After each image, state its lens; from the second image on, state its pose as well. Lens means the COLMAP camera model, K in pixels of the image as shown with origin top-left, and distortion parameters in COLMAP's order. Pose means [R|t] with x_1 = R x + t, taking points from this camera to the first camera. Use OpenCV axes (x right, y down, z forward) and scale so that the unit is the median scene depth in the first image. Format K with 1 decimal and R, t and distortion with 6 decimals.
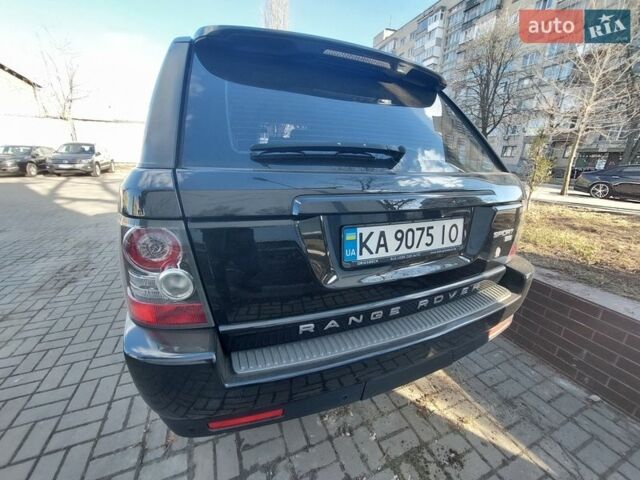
lens RADIAL K [[261.1, 0, 323.9], [0, 261.1, 242.1], [0, 0, 1]] dist [-0.016432, 0.000135]
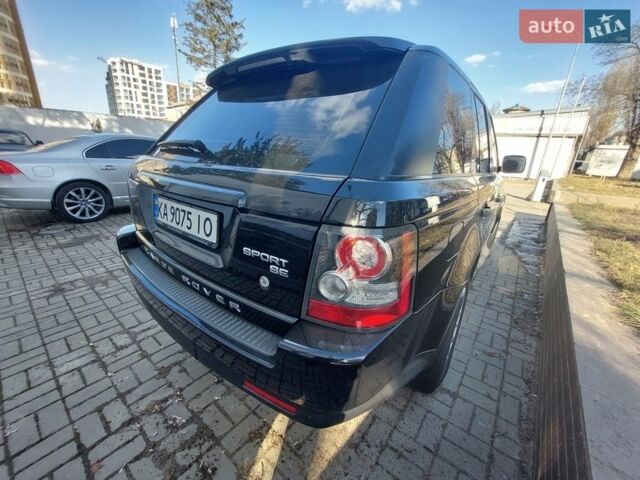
lens RADIAL K [[261.1, 0, 323.9], [0, 261.1, 242.1], [0, 0, 1]] dist [-0.016432, 0.000135]
pose [[0.468789, 0.271302, -0.840614, 1.293970], [-0.299604, 0.944087, 0.137615, -0.206235], [0.830948, 0.187339, 0.523861, 0.729535]]
